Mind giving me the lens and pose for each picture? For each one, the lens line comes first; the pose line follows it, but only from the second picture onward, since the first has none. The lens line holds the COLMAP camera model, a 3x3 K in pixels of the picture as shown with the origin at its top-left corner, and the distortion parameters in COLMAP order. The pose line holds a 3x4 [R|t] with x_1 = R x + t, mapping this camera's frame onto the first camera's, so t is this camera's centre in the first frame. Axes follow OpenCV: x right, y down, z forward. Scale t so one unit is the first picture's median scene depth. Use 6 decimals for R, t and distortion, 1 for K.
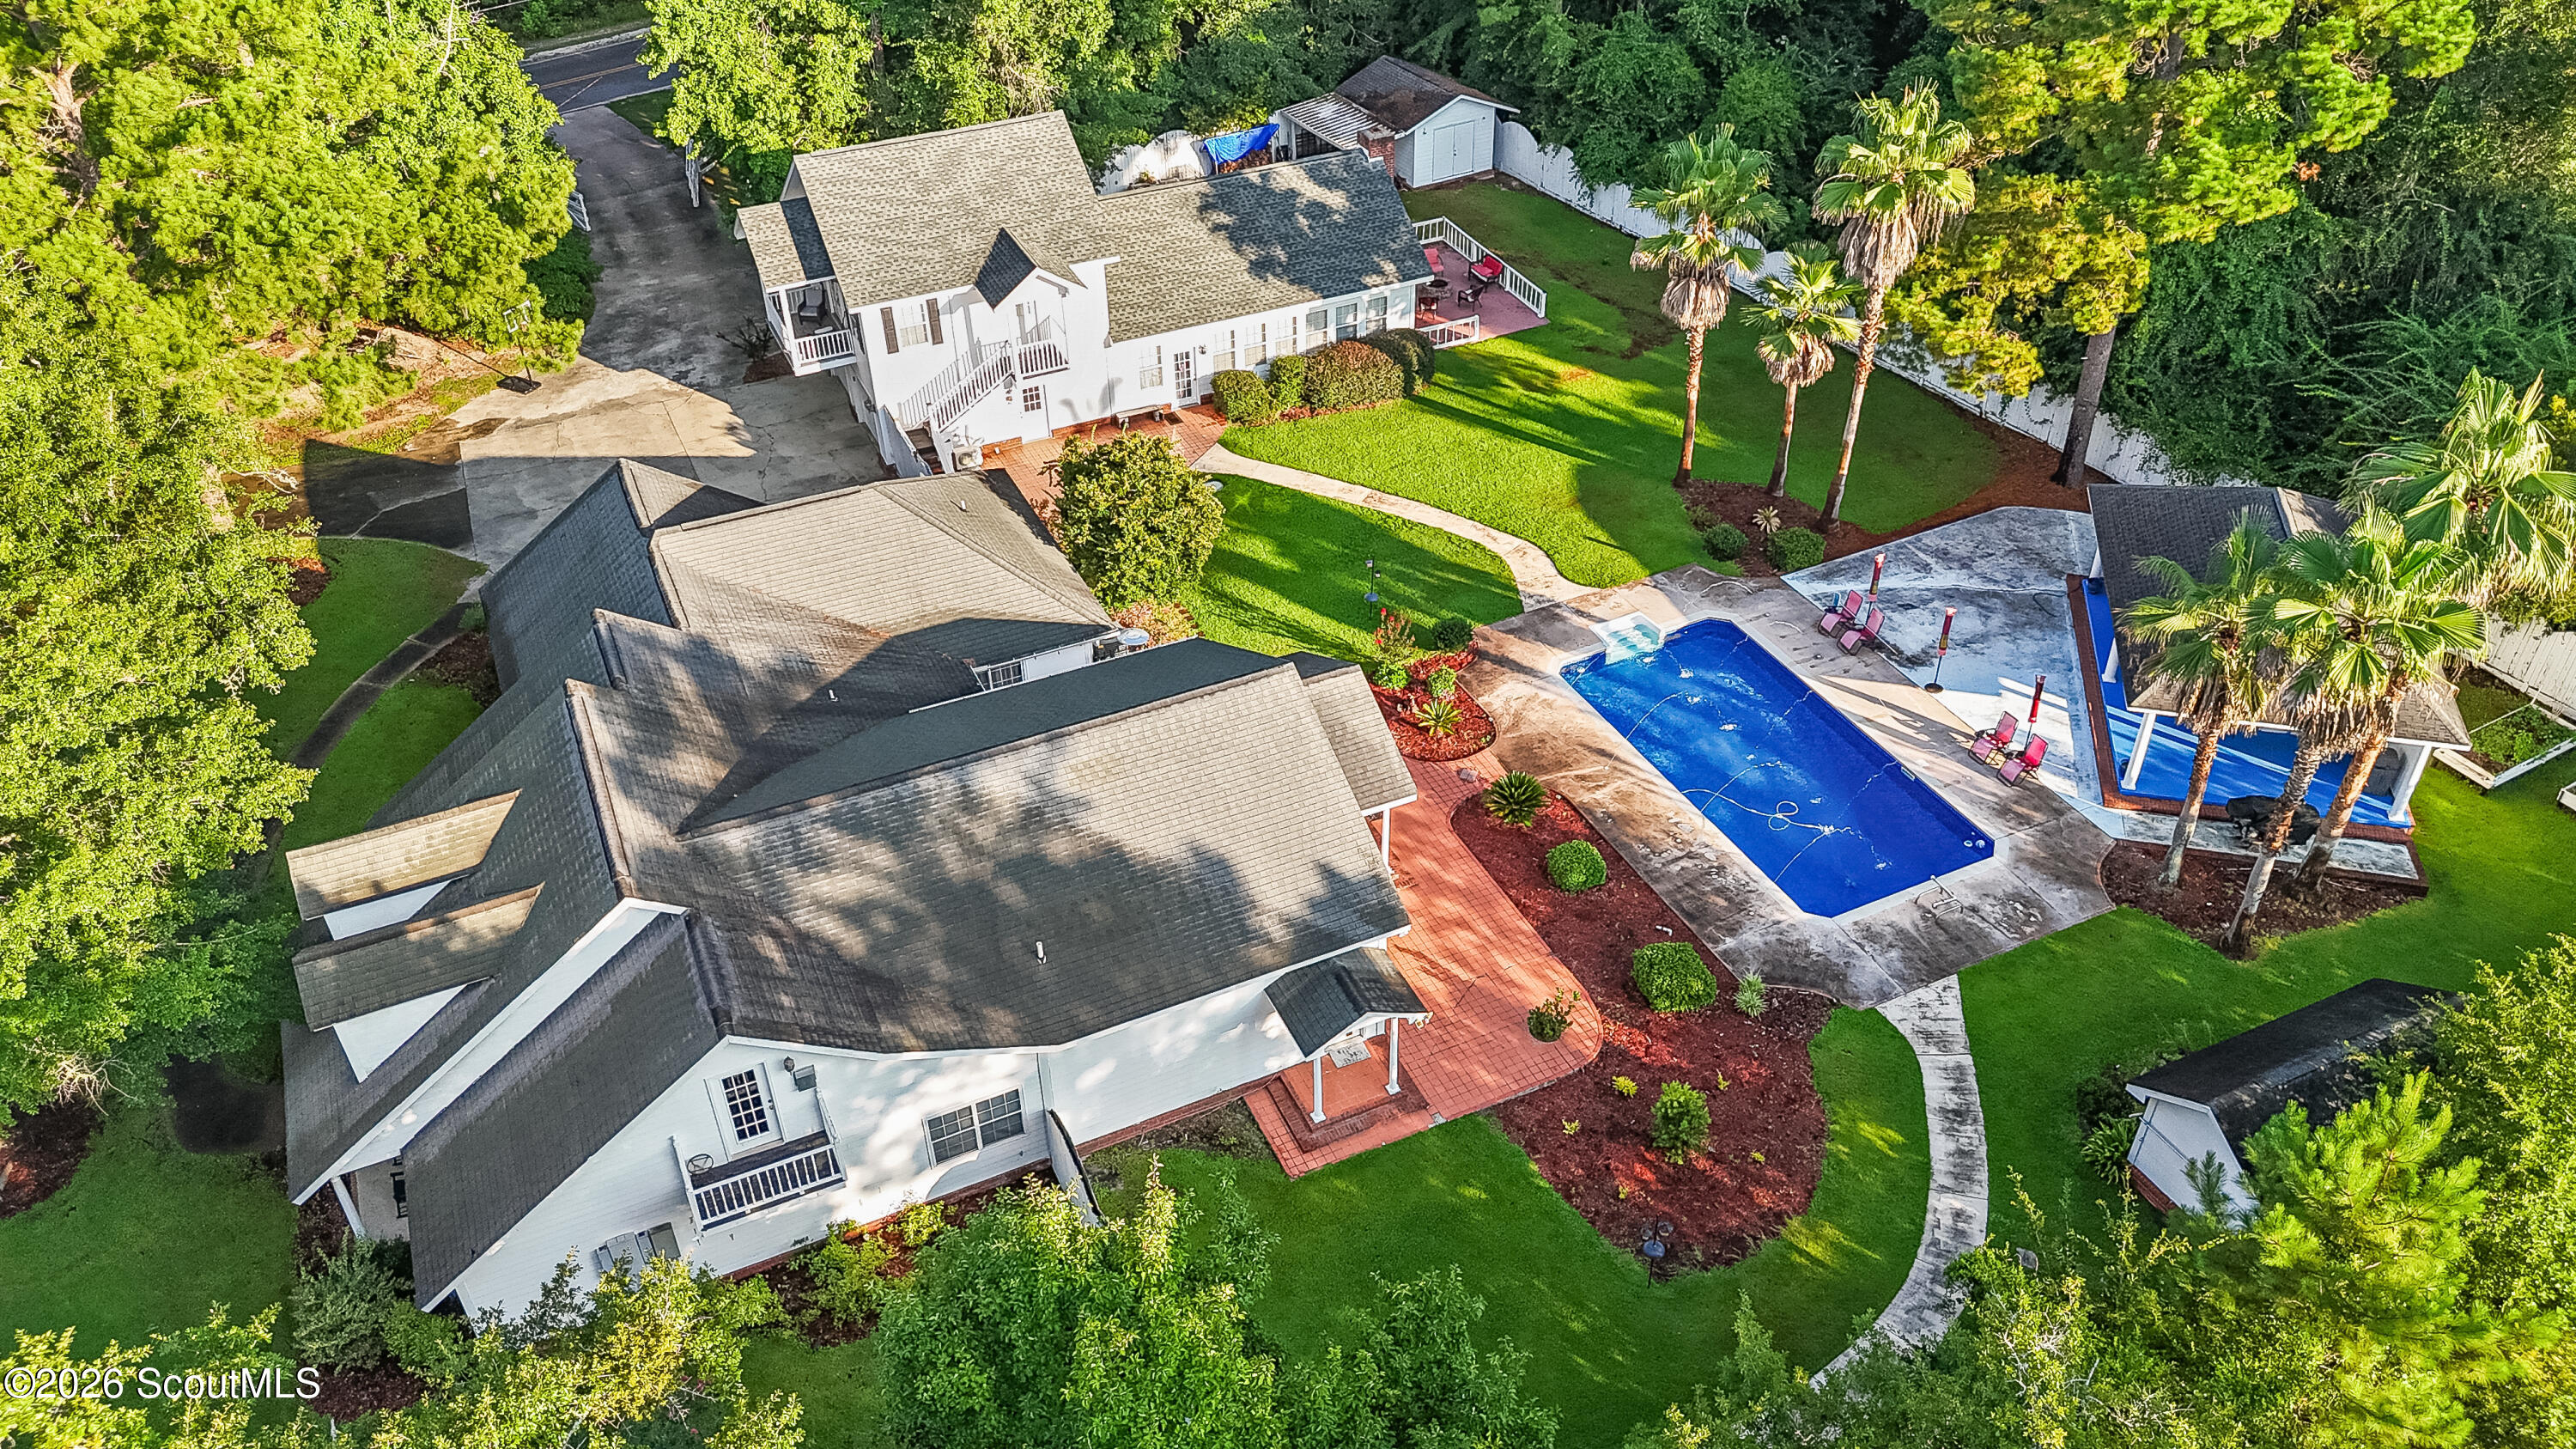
lens RADIAL K [[1882.2, 0, 1288.0], [0, 1882.2, 724.5], [0, 0, 1]] dist [0.072196, -0.110326]
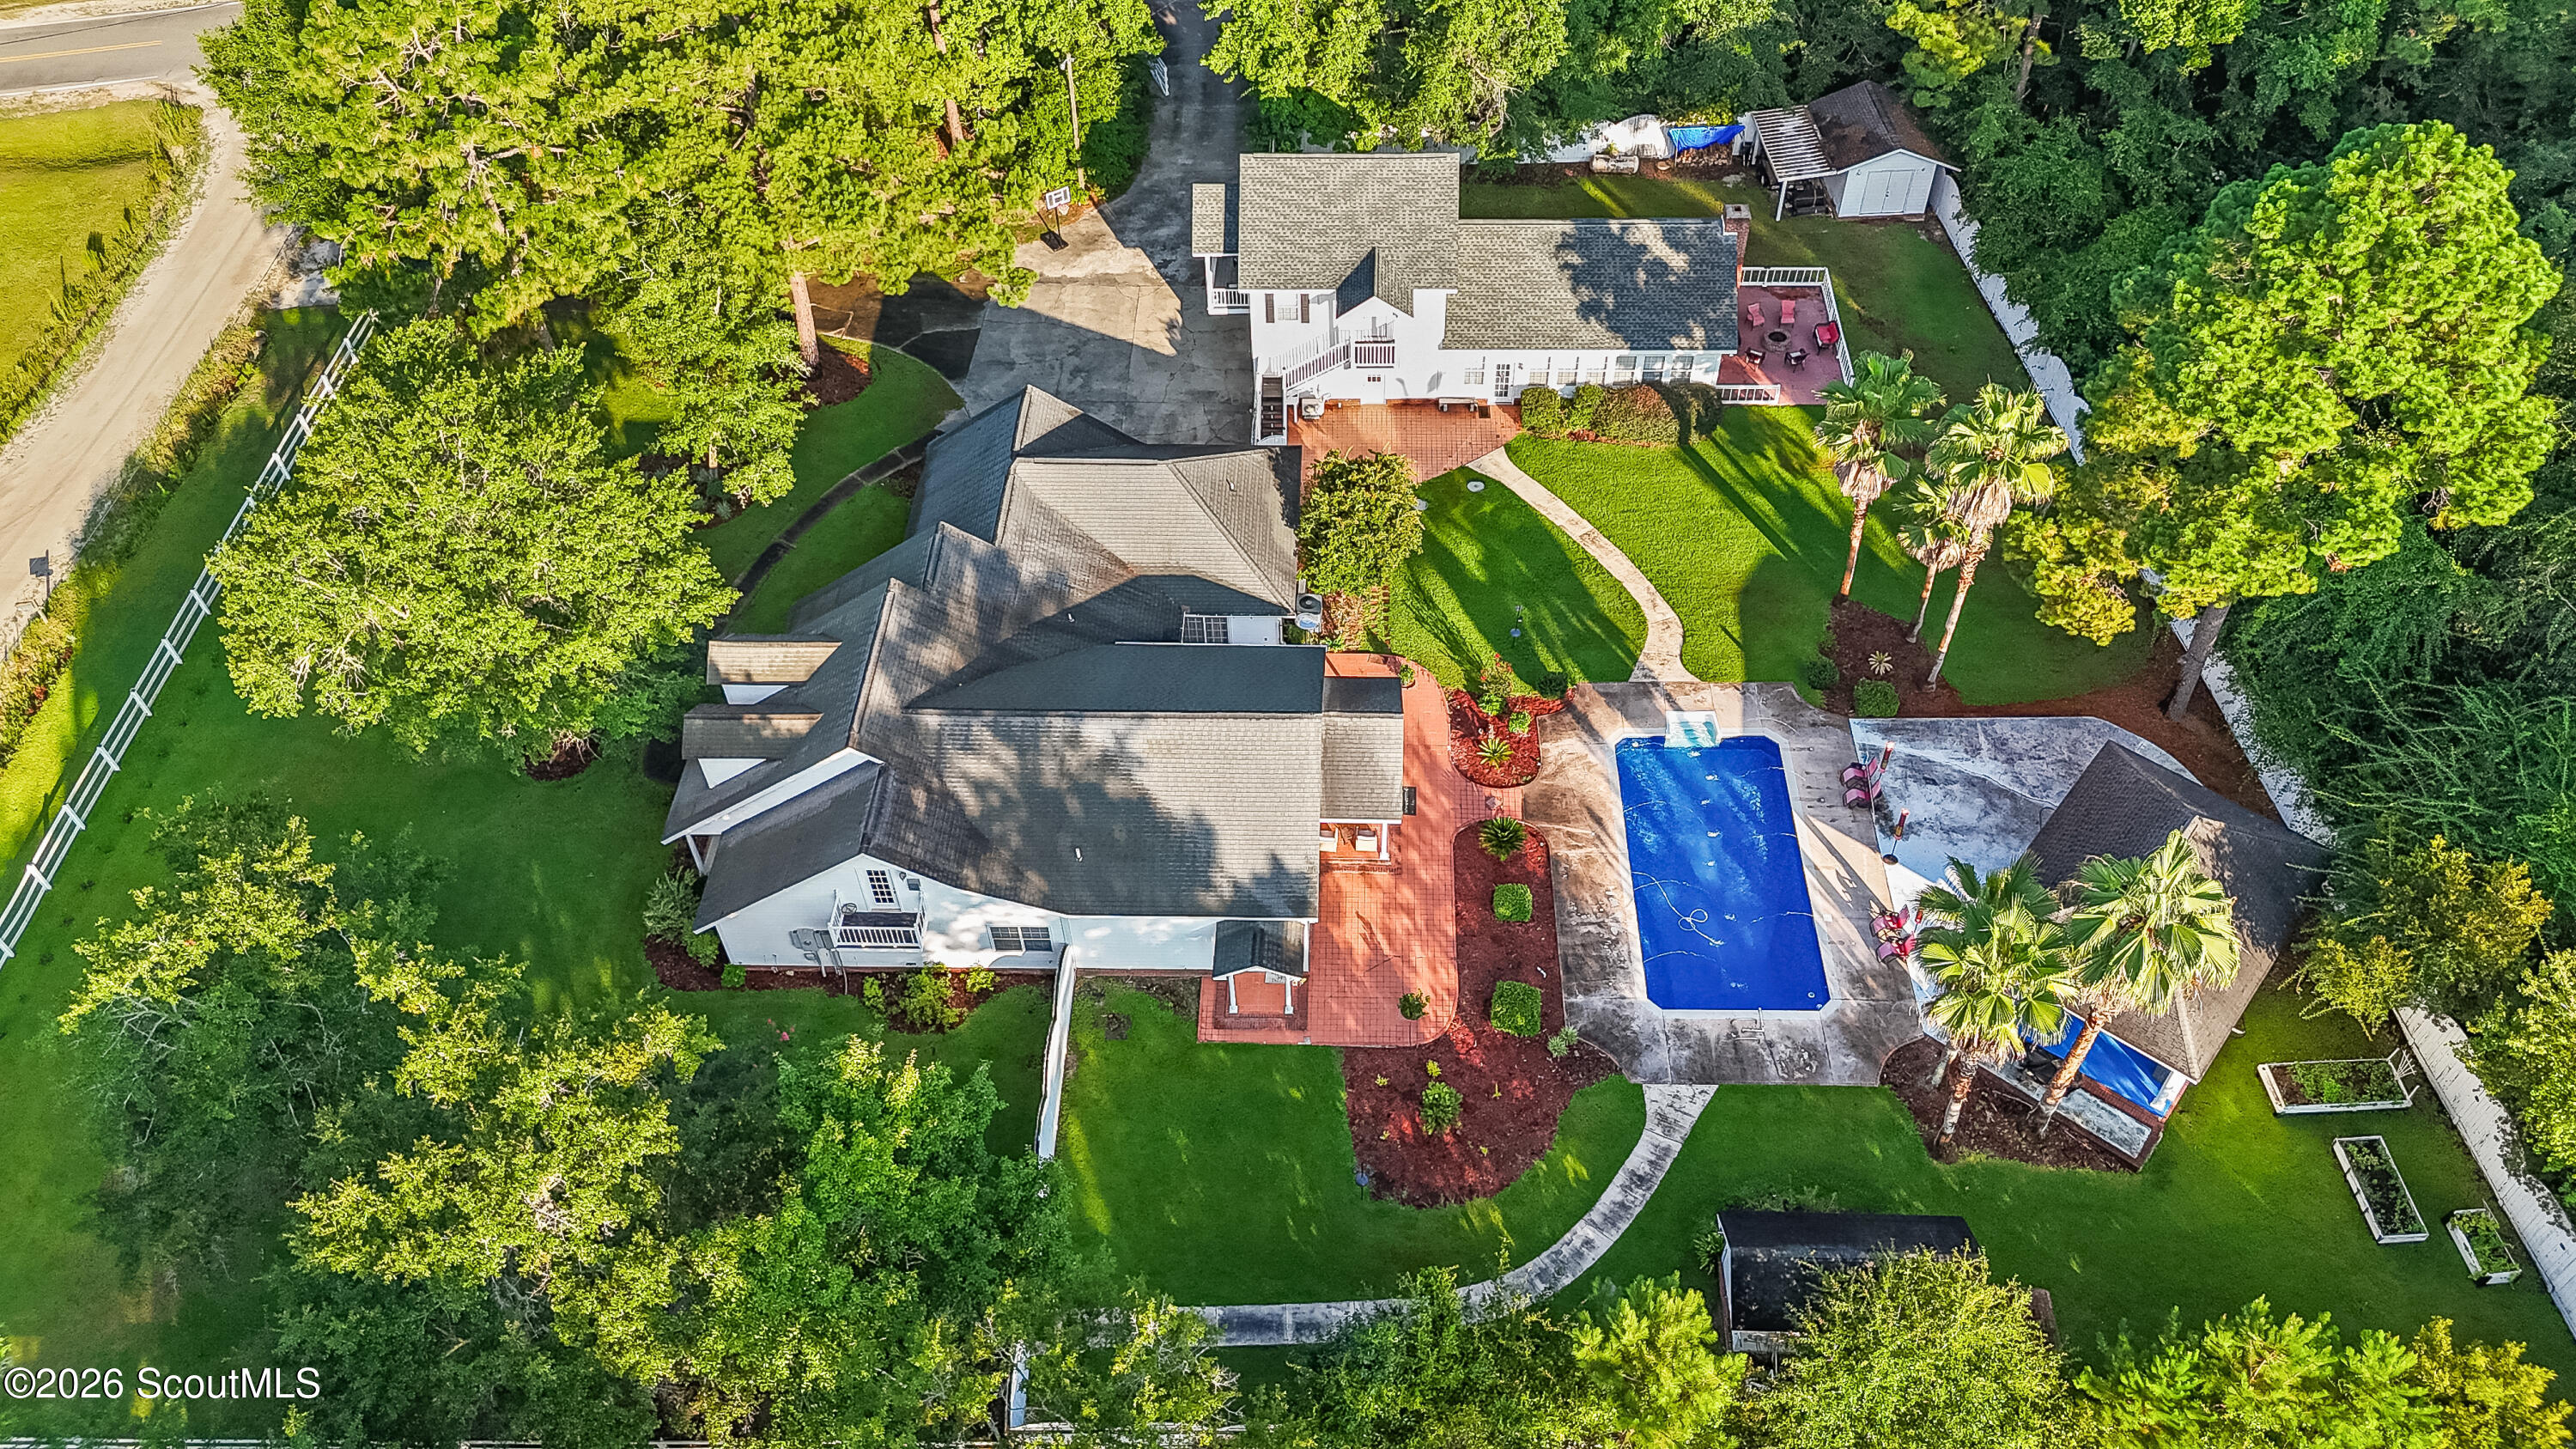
lens RADIAL K [[1882.2, 0, 1288.0], [0, 1882.2, 724.5], [0, 0, 1]] dist [0.072196, -0.110326]
pose [[0.891330, 0.332896, -0.307751, 0.337140], [-0.266271, 0.933818, 0.238922, -0.287287], [0.366920, -0.131013, 0.920981, -0.262599]]
